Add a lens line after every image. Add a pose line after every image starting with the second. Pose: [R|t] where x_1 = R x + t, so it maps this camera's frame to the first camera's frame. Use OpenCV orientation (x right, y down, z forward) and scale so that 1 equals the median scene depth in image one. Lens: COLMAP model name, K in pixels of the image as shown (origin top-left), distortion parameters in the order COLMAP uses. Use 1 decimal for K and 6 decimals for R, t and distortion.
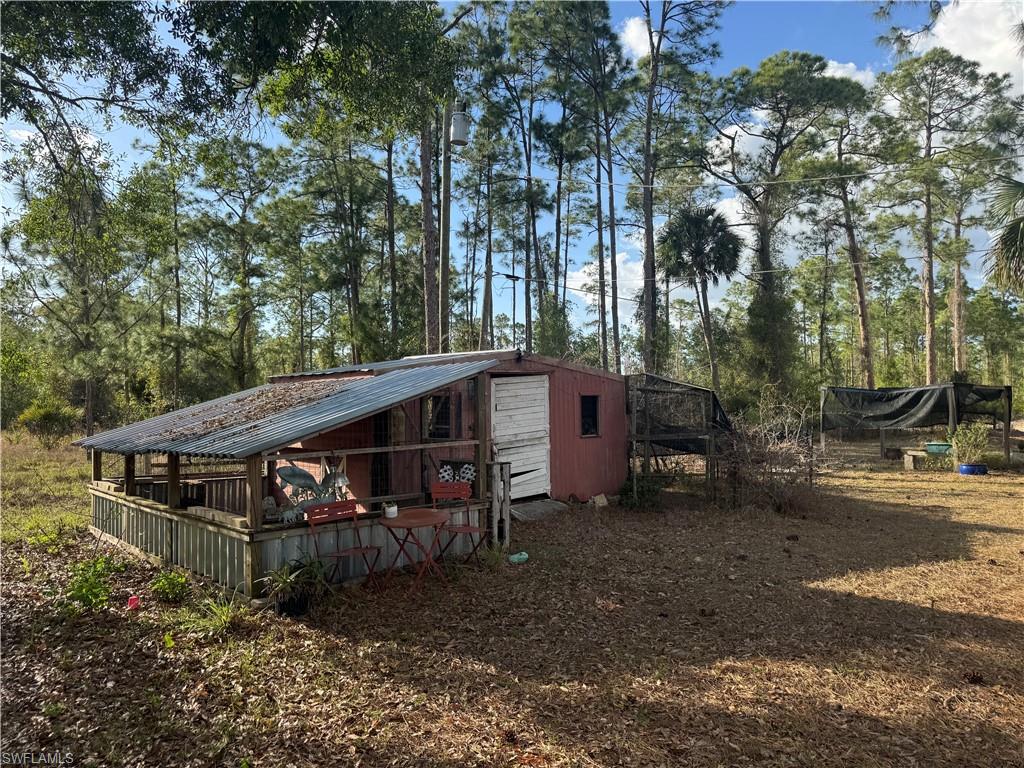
lens RADIAL K [[728.1, 0, 512.0], [0, 728.1, 384.0], [0, 0, 1]] dist [0.040455, -0.062228]
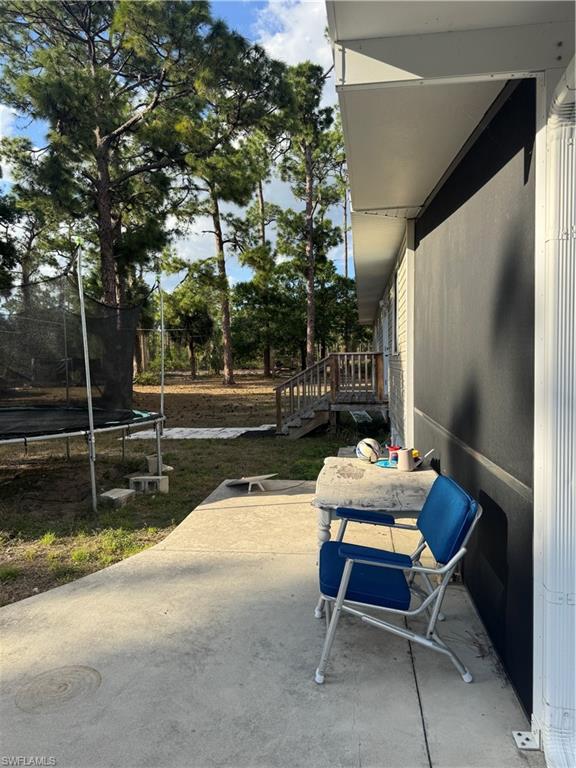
lens RADIAL K [[546.1, 0, 288.0], [0, 546.1, 384.0], [0, 0, 1]] dist [0.040455, -0.062228]
pose [[0.746057, -0.023645, 0.665462, -0.112439], [-0.024006, 0.997765, 0.062367, -0.023943], [-0.665450, -0.062504, 0.743821, -0.549259]]
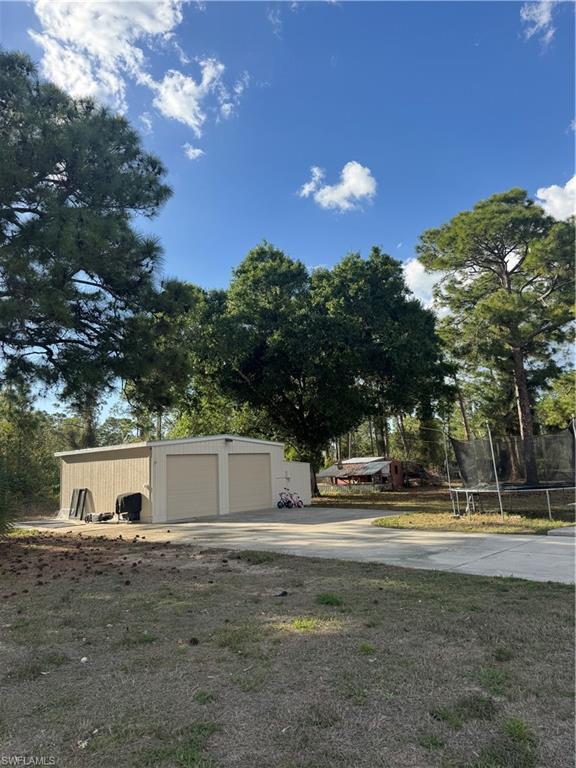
lens RADIAL K [[543.5, 0, 278.3], [0, 543.5, 381.4], [0, 0, 1]] dist [0.112886, -0.164614]
pose [[0.996292, -0.024285, 0.082538, -0.286819], [0.034675, 0.991312, -0.126881, -0.031807], [-0.078740, 0.129272, 0.988478, -0.784187]]
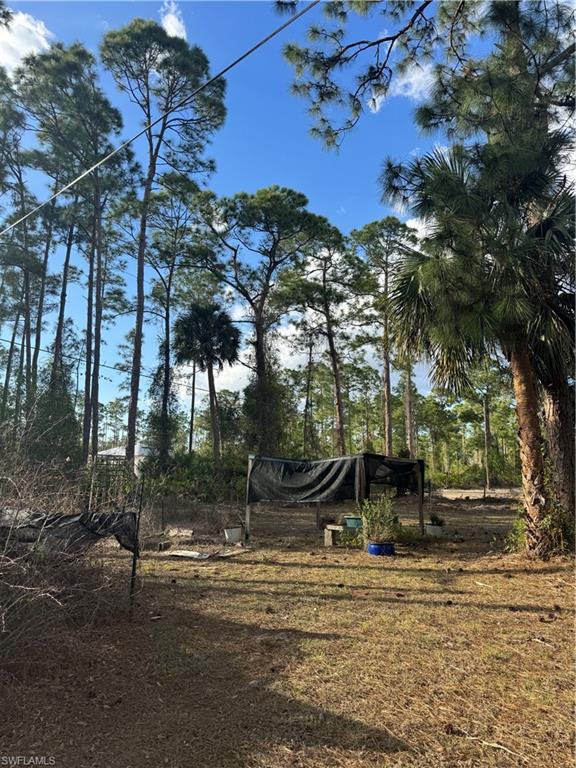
lens RADIAL K [[546.1, 0, 288.0], [0, 546.1, 384.0], [0, 0, 1]] dist [0.040455, -0.062228]
pose [[0.948701, 0.063365, 0.309759, 0.102869], [-0.023193, 0.991019, -0.131691, 0.001398], [-0.315321, 0.117751, 0.941651, 0.127584]]
